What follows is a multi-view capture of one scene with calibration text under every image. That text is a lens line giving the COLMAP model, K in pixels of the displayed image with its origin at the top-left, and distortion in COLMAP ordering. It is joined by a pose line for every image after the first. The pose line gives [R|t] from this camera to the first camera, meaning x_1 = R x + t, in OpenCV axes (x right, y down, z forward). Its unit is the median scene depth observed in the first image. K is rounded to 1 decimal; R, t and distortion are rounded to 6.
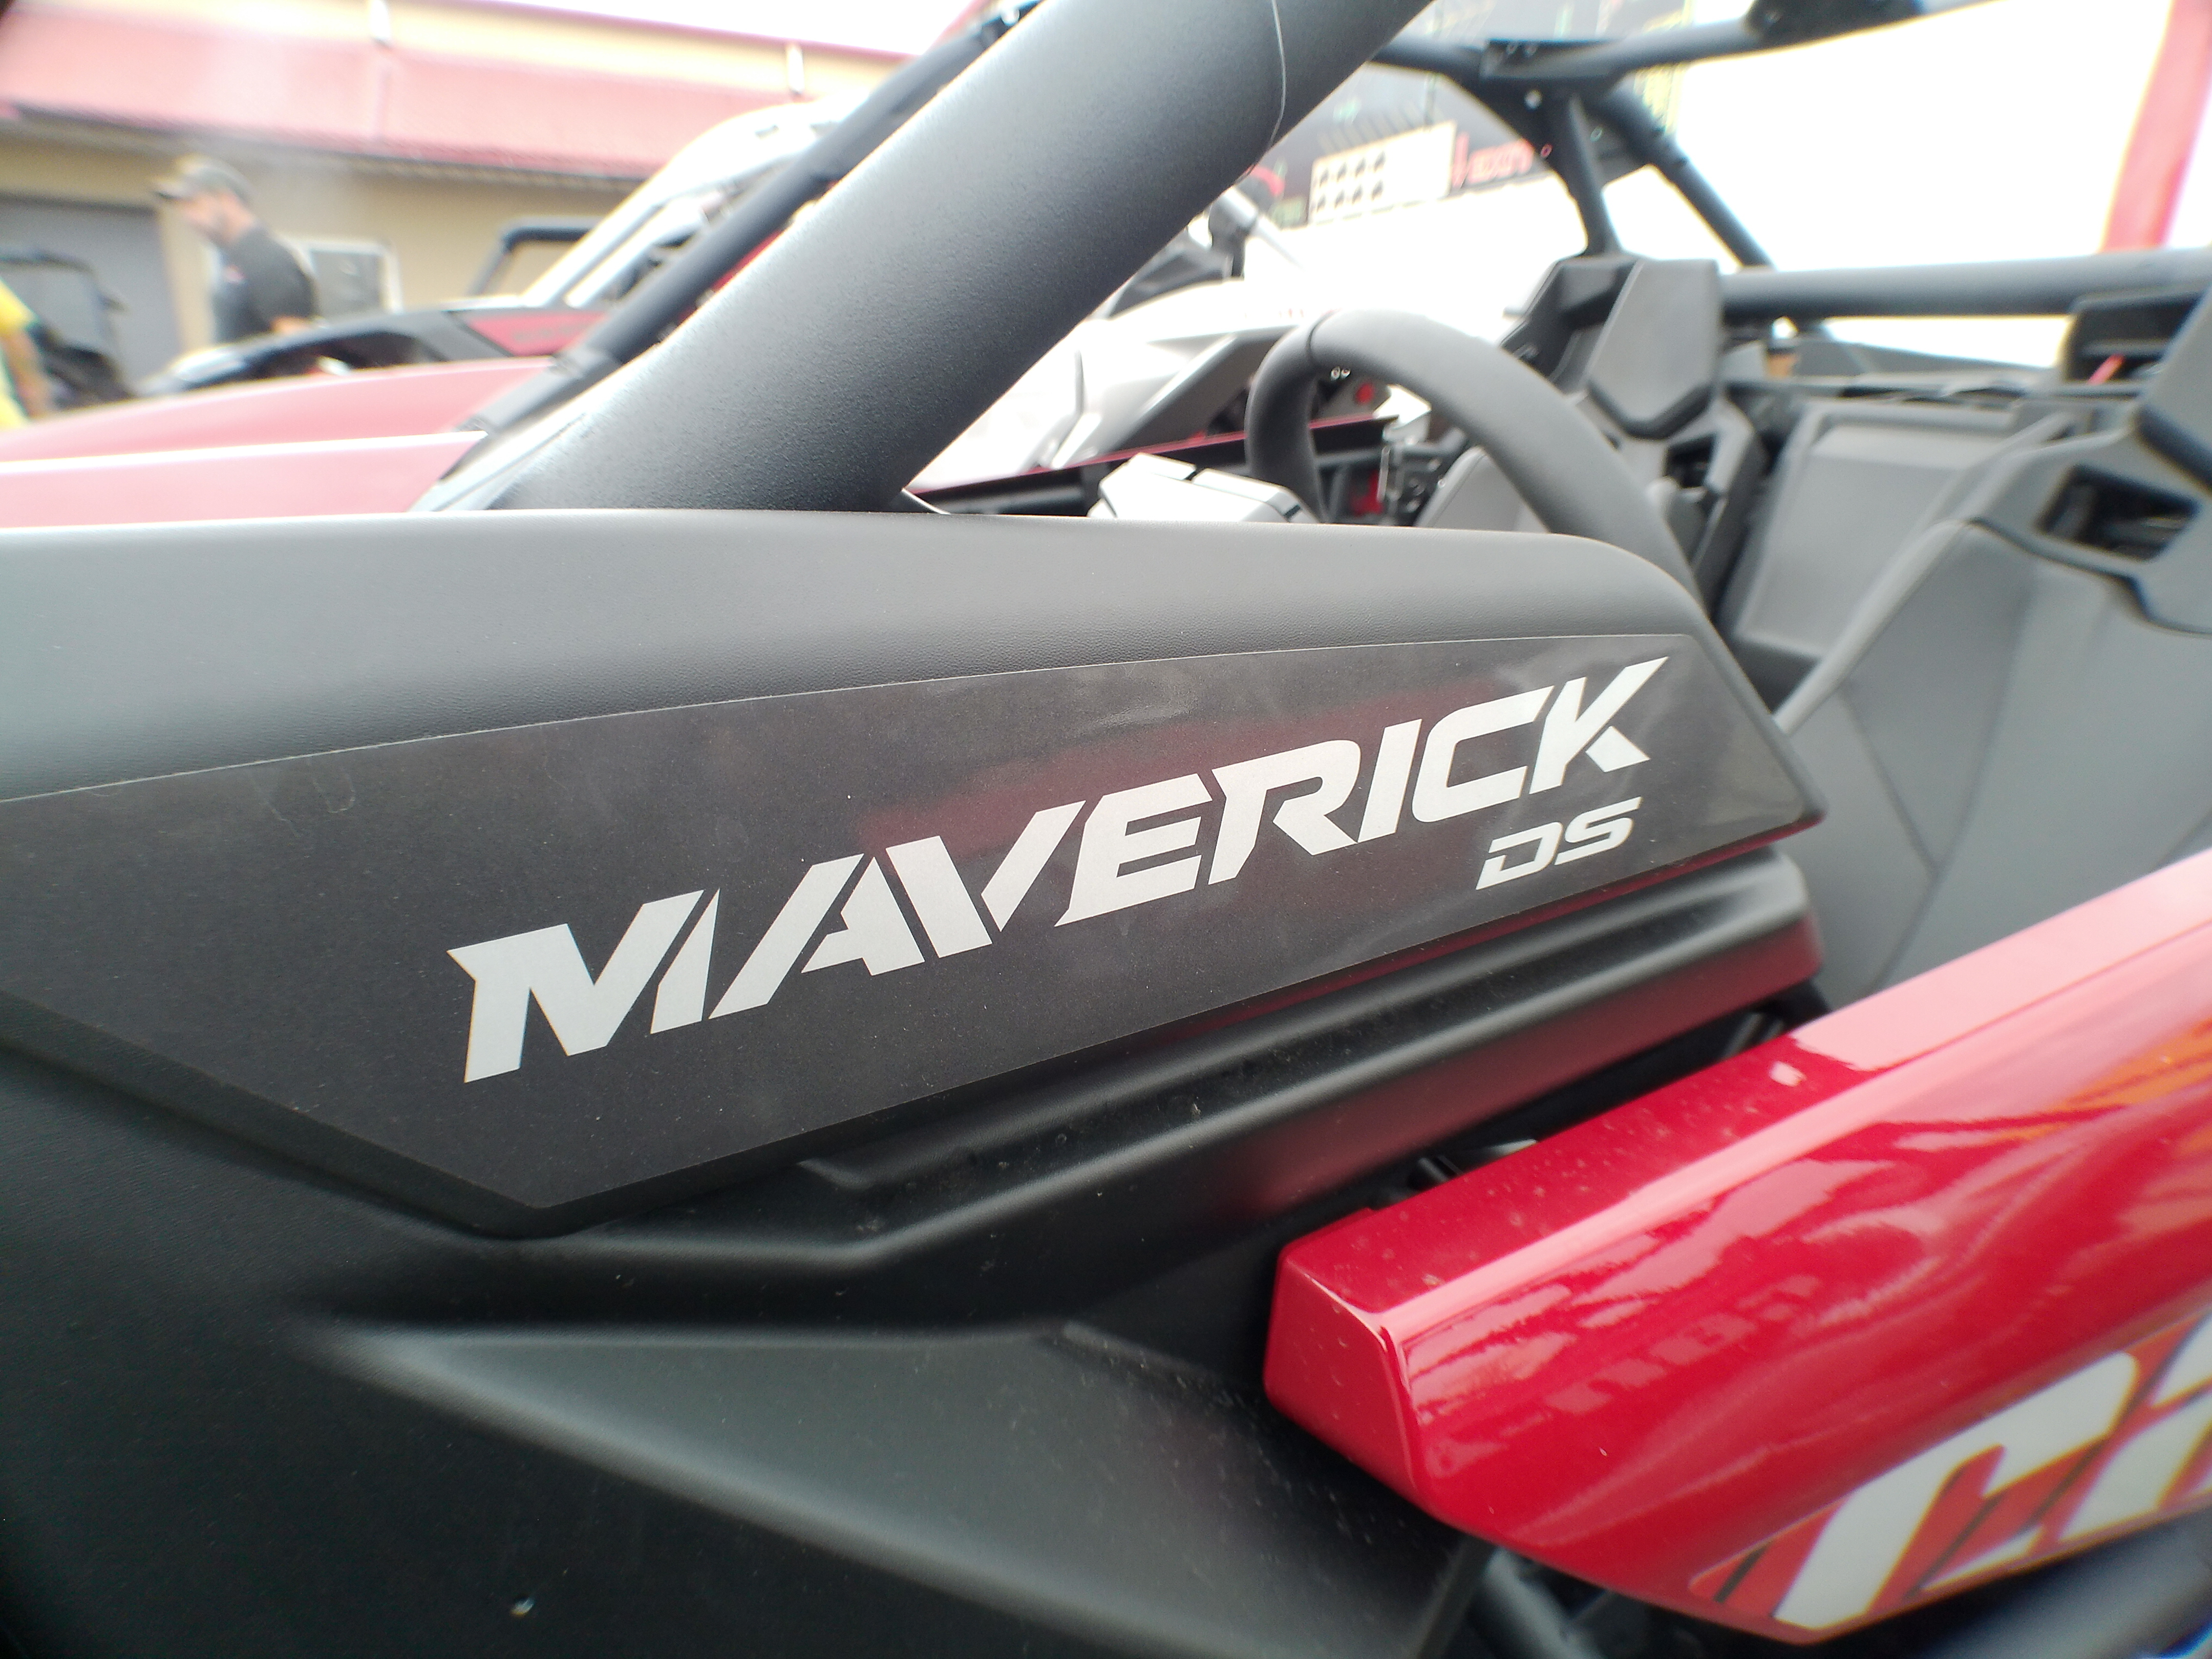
lens RADIAL K [[1197.7, 0, 1112.2], [0, 1197.7, 820.6], [0, 0, 1]] dist [-0.037289, 0.001496]
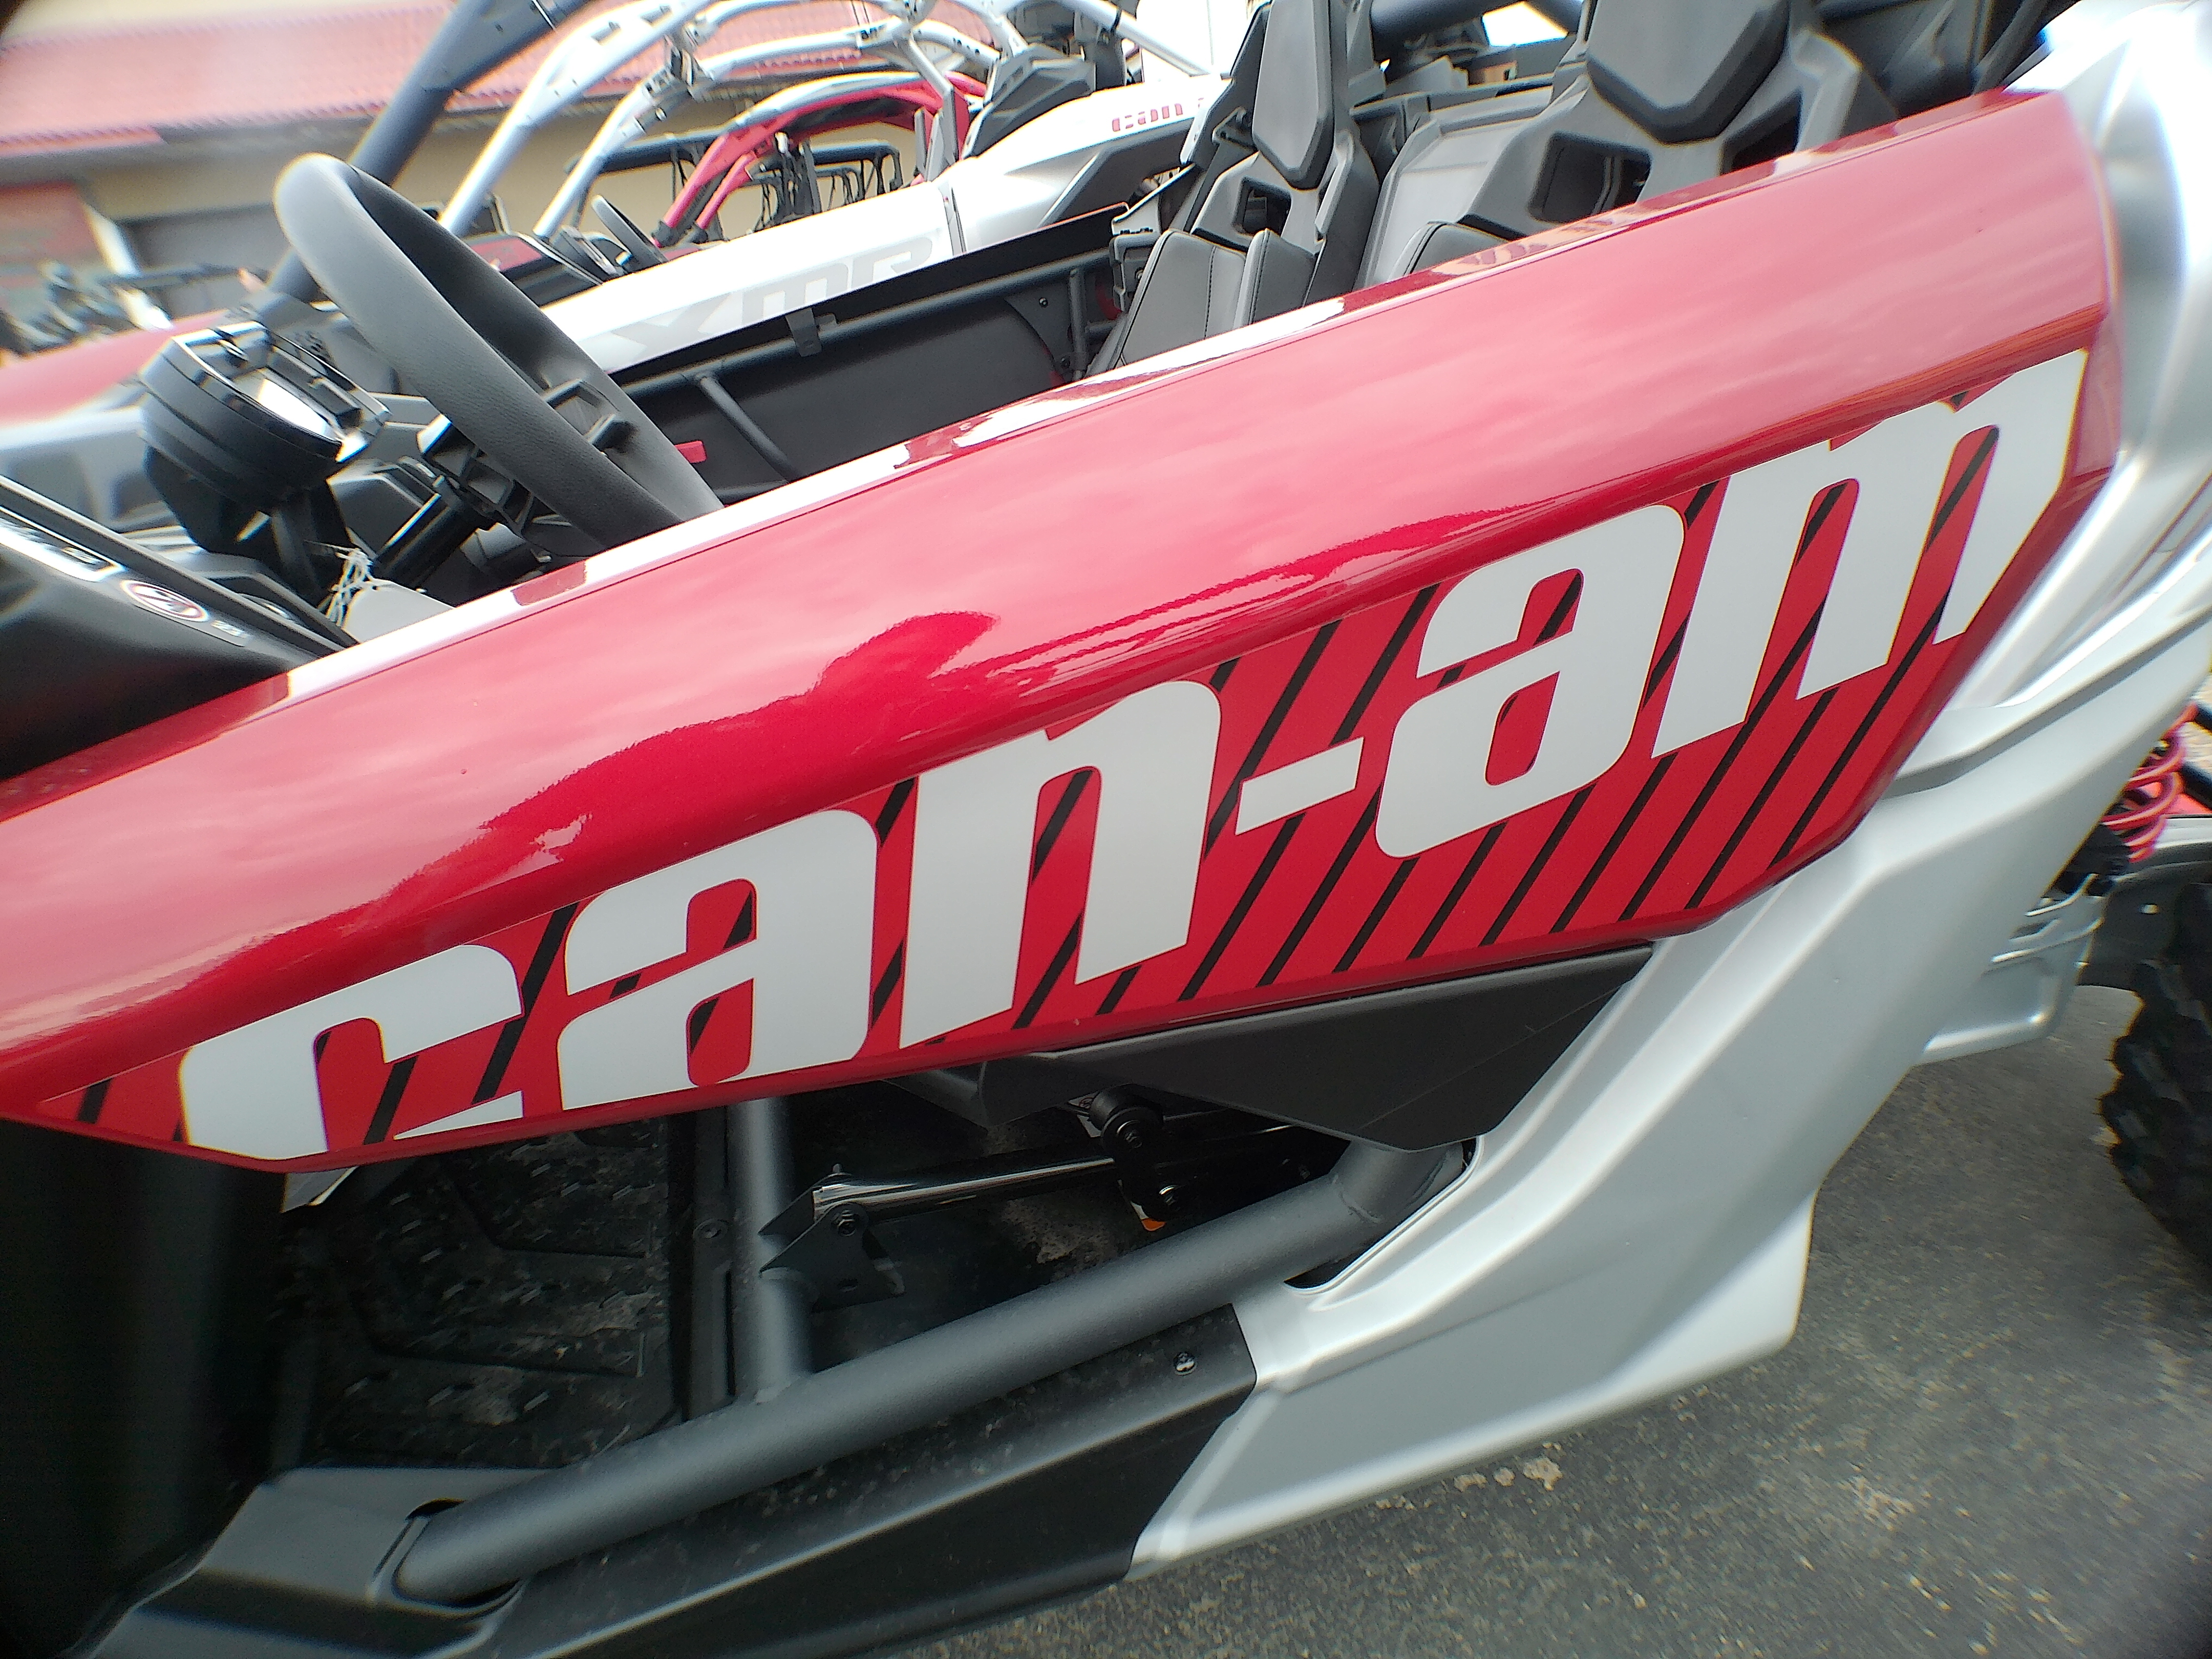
lens RADIAL K [[1197.7, 0, 1112.2], [0, 1197.7, 820.6], [0, 0, 1]] dist [-0.037289, 0.001496]
pose [[0.982248, -0.099931, -0.158753, 2.654018], [0.117514, 0.987450, 0.105515, 0.418582], [0.146216, -0.122297, 0.981664, -0.175974]]
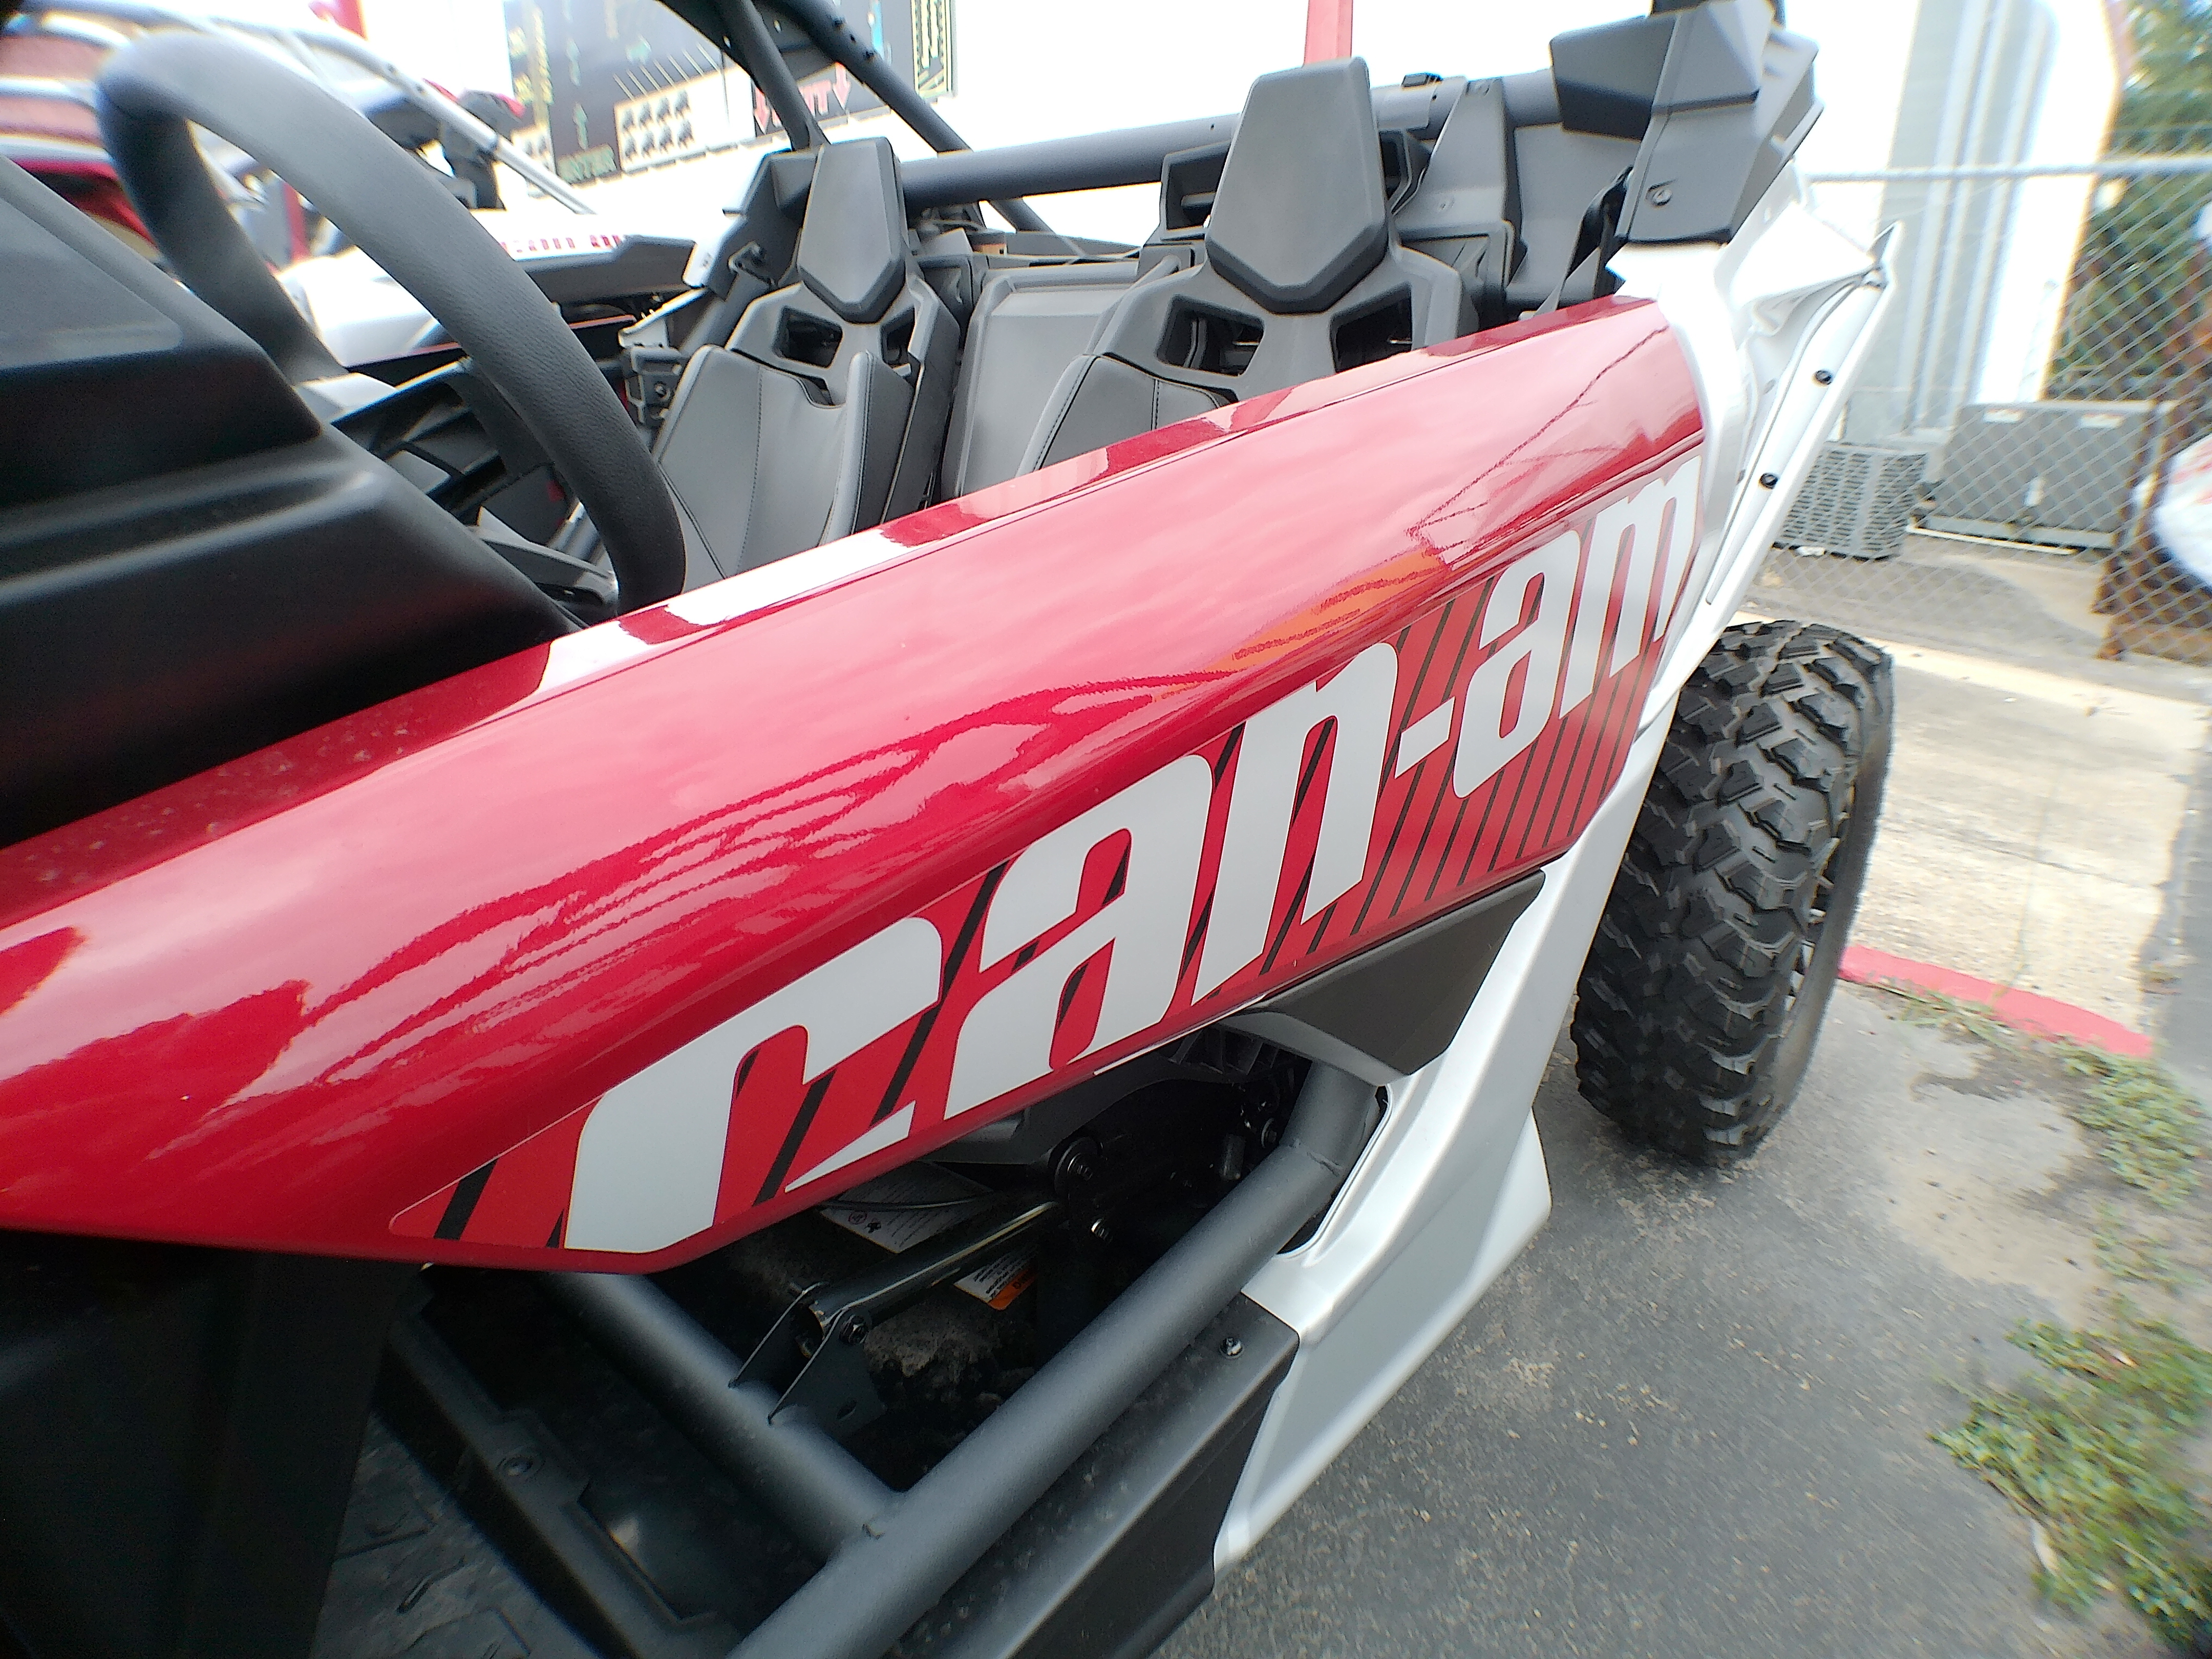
lens RADIAL K [[1217.2, 0, 1133.0], [0, 1217.2, 815.3], [0, 0, 1]] dist [-0.042078, 0.000712]
pose [[0.884904, -0.198246, 0.421479, 0.899578], [0.192203, 0.979683, 0.057268, 0.517279], [-0.424268, 0.030333, 0.905028, -0.158189]]
